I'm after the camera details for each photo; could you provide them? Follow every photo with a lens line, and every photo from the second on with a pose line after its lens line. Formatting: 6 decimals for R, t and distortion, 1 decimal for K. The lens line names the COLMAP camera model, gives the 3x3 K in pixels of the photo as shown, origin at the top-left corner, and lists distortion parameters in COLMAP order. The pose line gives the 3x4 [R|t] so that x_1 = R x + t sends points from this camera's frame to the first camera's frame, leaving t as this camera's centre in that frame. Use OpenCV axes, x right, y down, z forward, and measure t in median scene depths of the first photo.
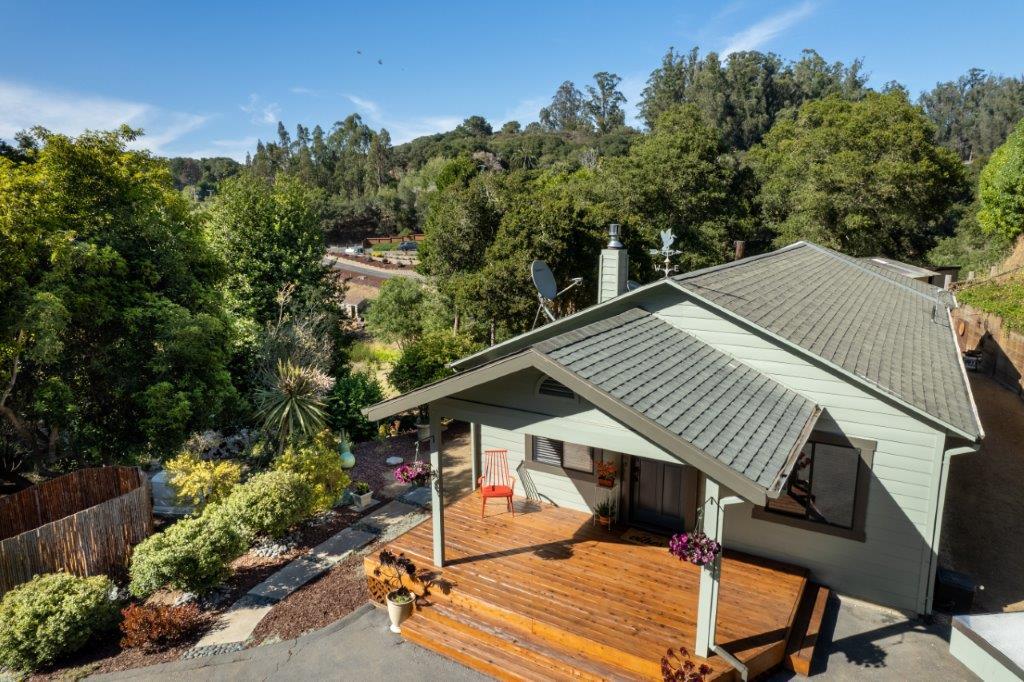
lens RADIAL K [[639.4, 0, 515.3], [0, 639.4, 332.0], [0, 0, 1]] dist [-0.065229, 0.056460]
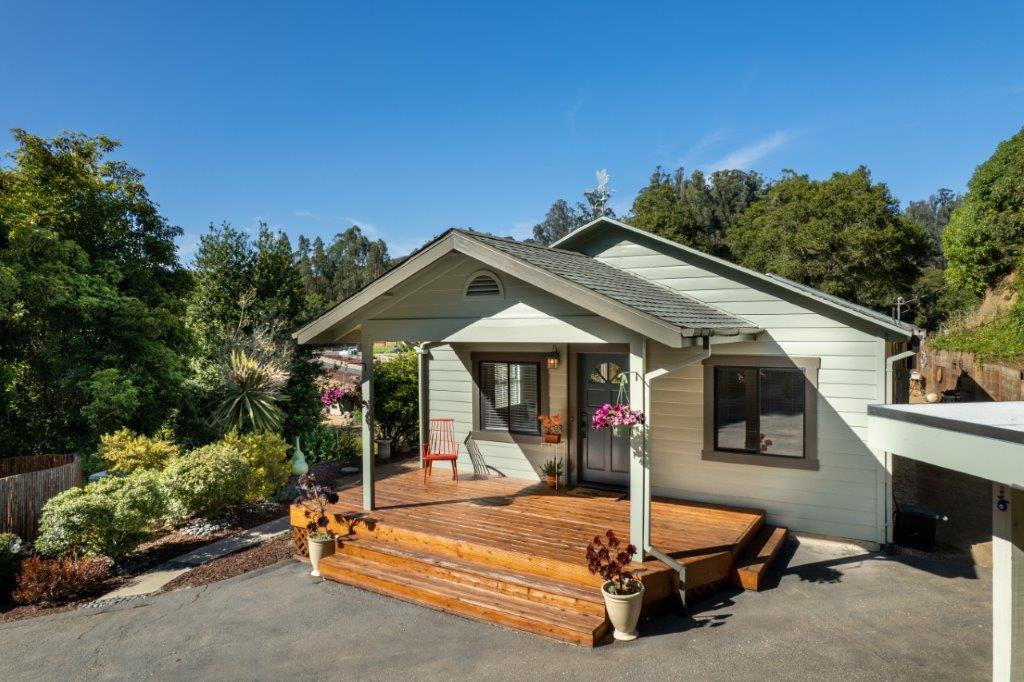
lens RADIAL K [[639.4, 0, 516.6], [0, 639.4, 341.7], [0, 0, 1]] dist [-0.065229, 0.056460]
pose [[0.999989, -0.000876, 0.004691, 0.075015], [0.001664, 0.985320, -0.170711, 0.227493], [-0.004473, 0.170717, 0.985310, 0.027741]]
